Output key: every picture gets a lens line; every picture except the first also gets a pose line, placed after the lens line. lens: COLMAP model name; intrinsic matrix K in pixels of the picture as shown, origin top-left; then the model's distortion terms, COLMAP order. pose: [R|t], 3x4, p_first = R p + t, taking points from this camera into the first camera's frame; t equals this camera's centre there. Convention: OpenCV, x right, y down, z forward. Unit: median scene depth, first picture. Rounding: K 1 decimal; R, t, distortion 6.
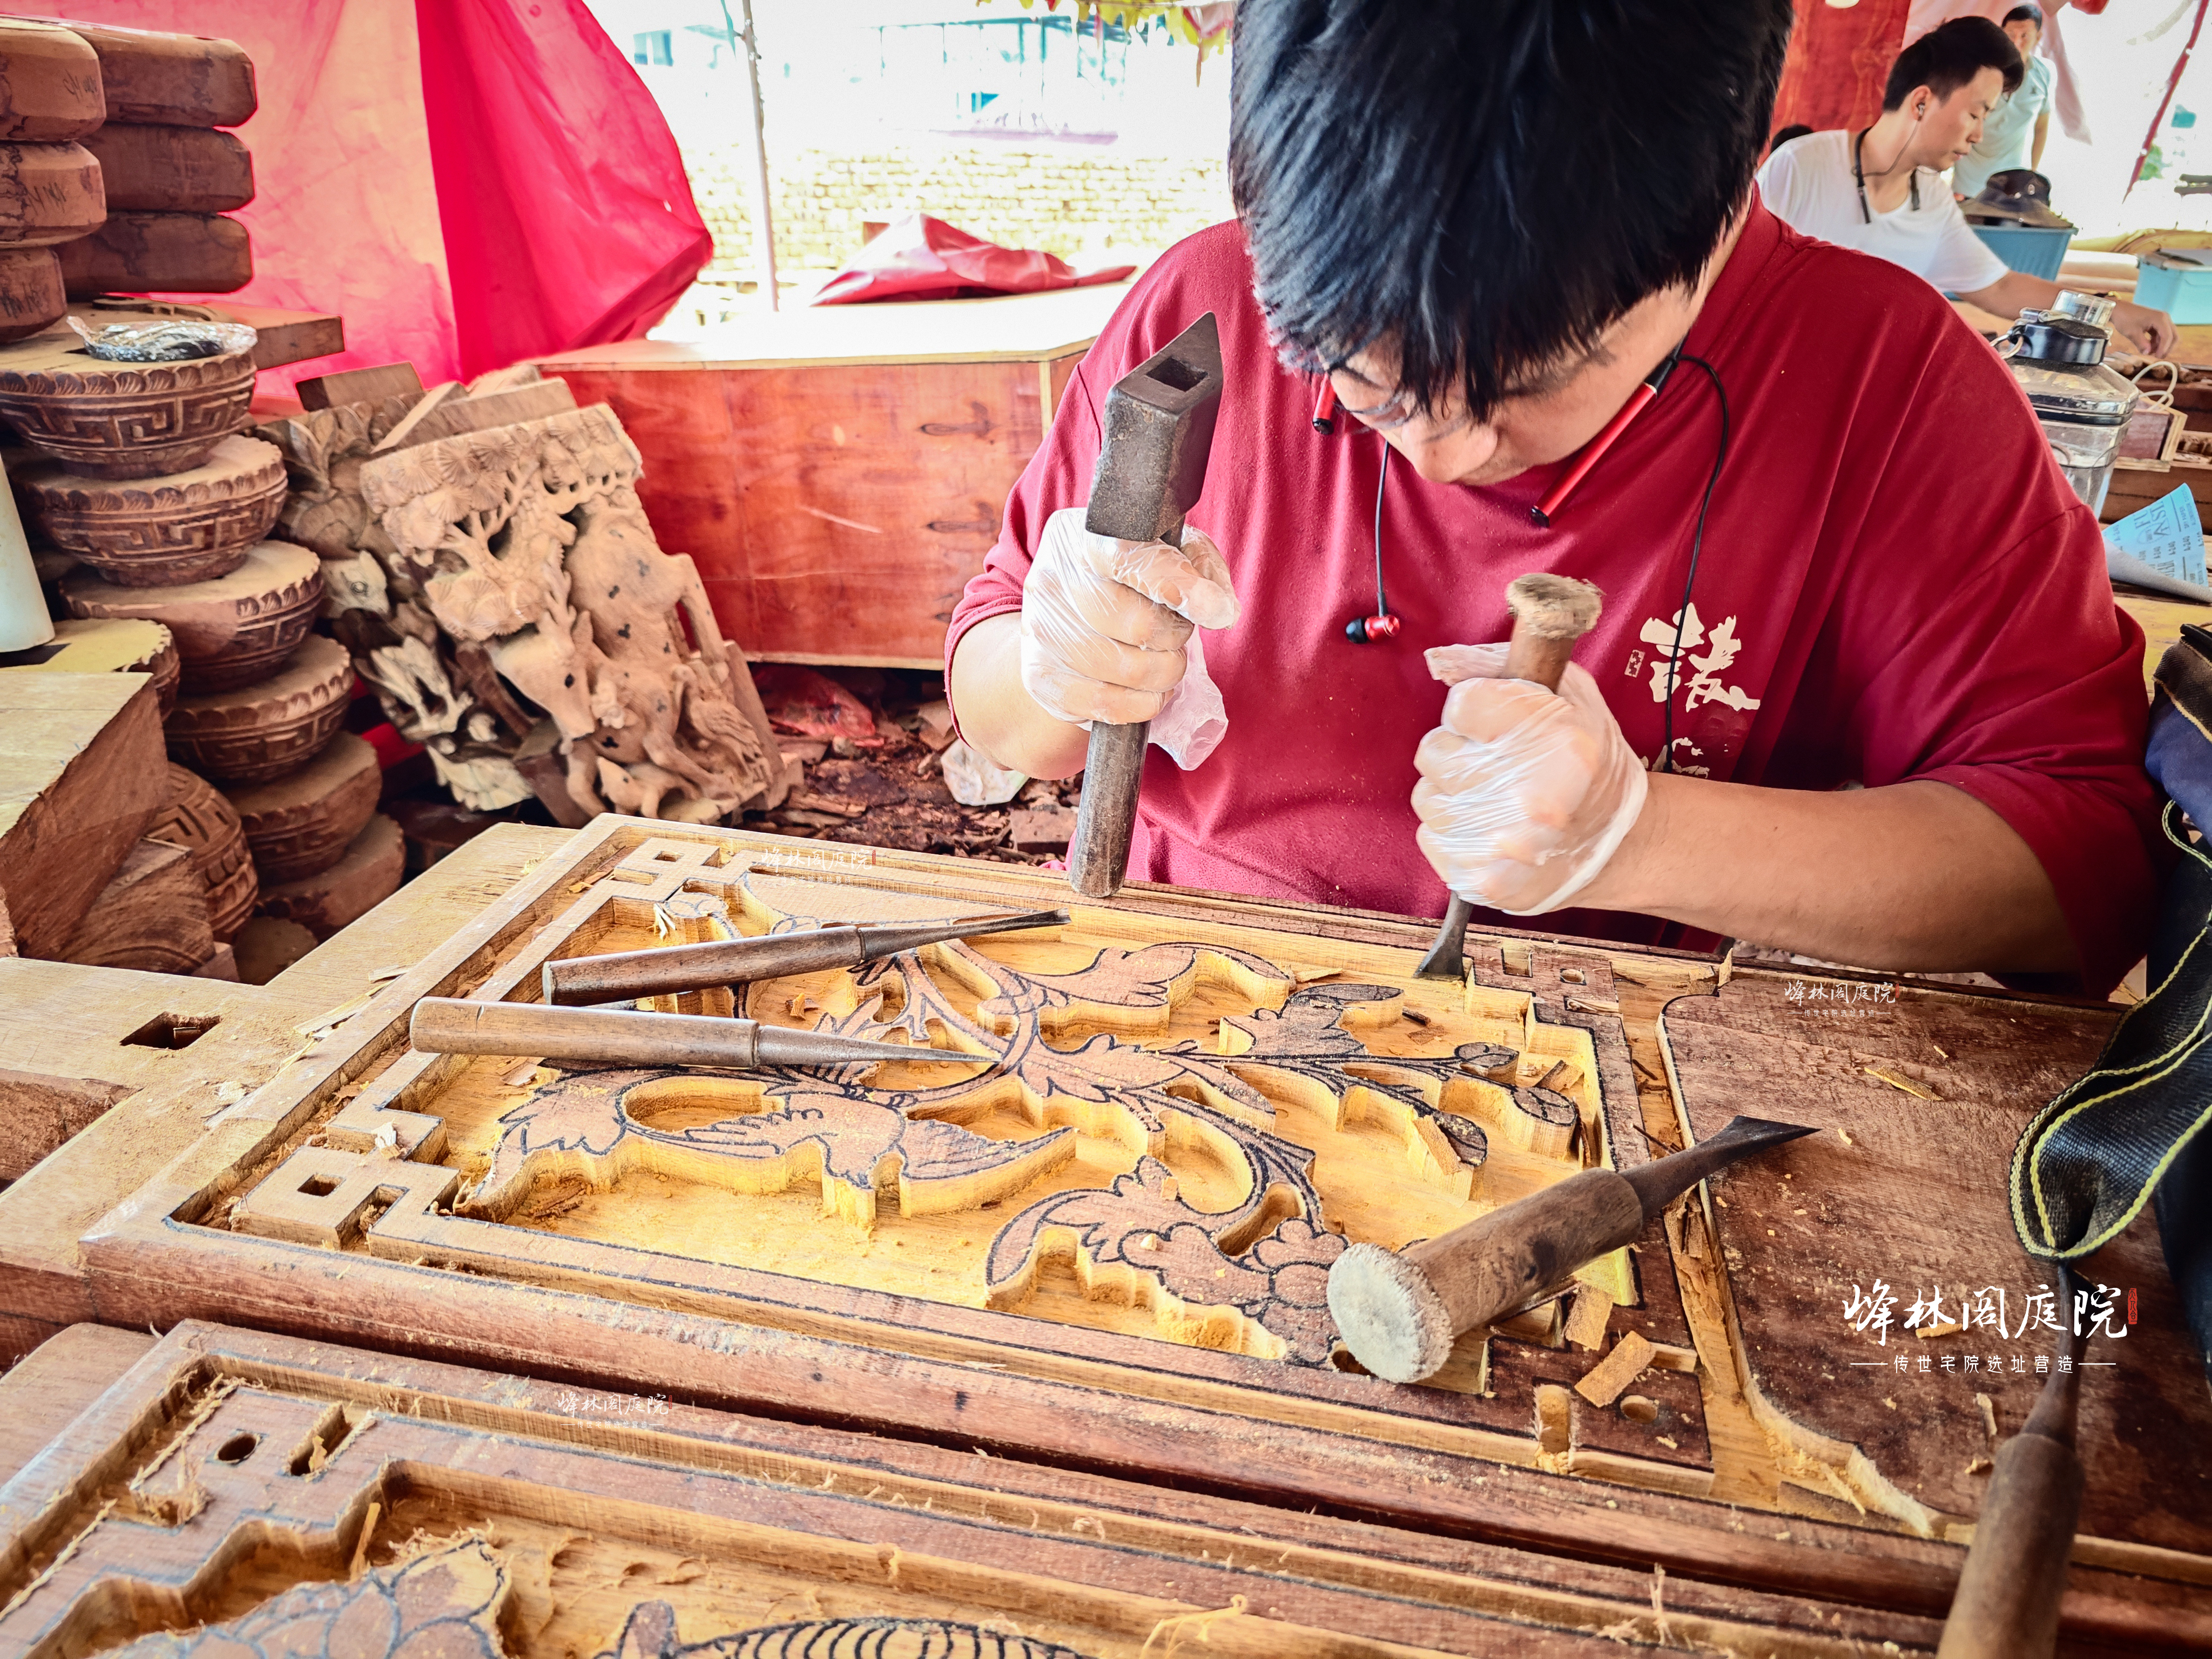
lens RADIAL K [[1490.3, 0, 1136.3], [0, 1490.3, 824.0], [0, 0, 1]] dist [0.031172, -0.040110]
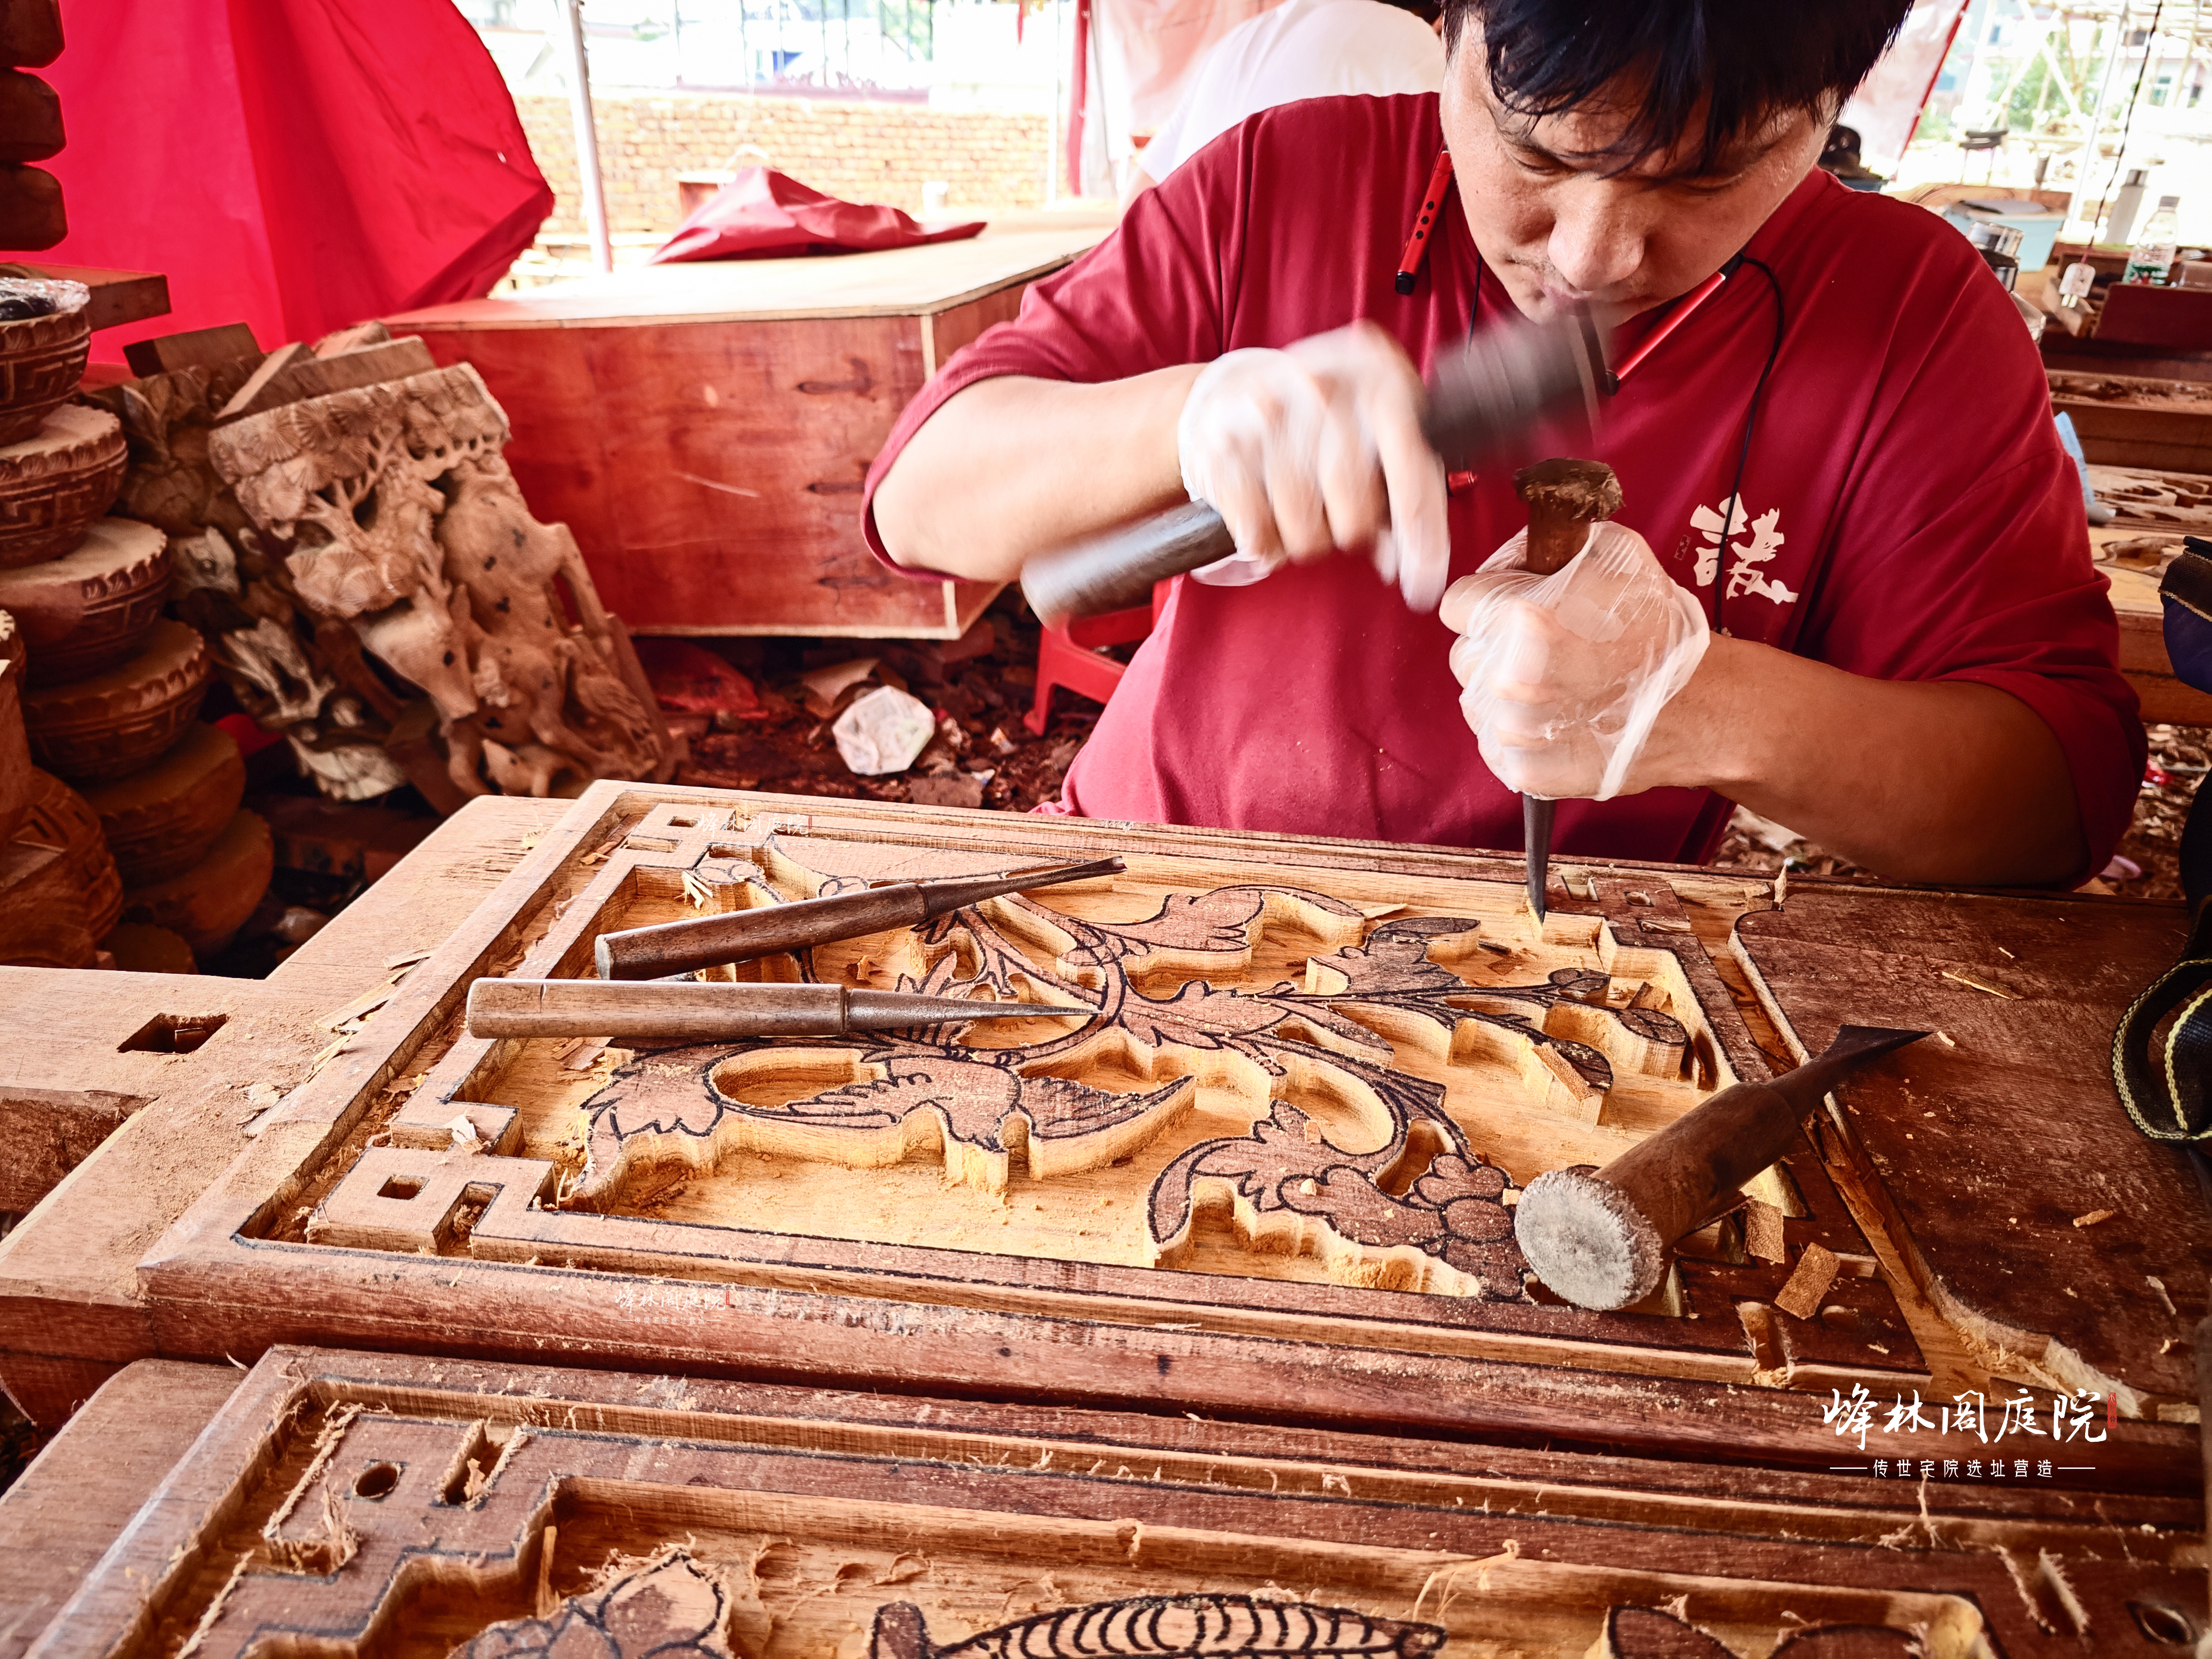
lens RADIAL K [[1486.3, 0, 1106.0], [0, 1486.3, 829.5], [0, 0, 1]] dist [0.036397, -0.050140]
pose [[0.994400, -0.045482, 0.095397, -0.182267], [0.043282, 0.998750, 0.025002, 0.019148], [-0.096415, -0.020733, 0.995125, 0.059599]]
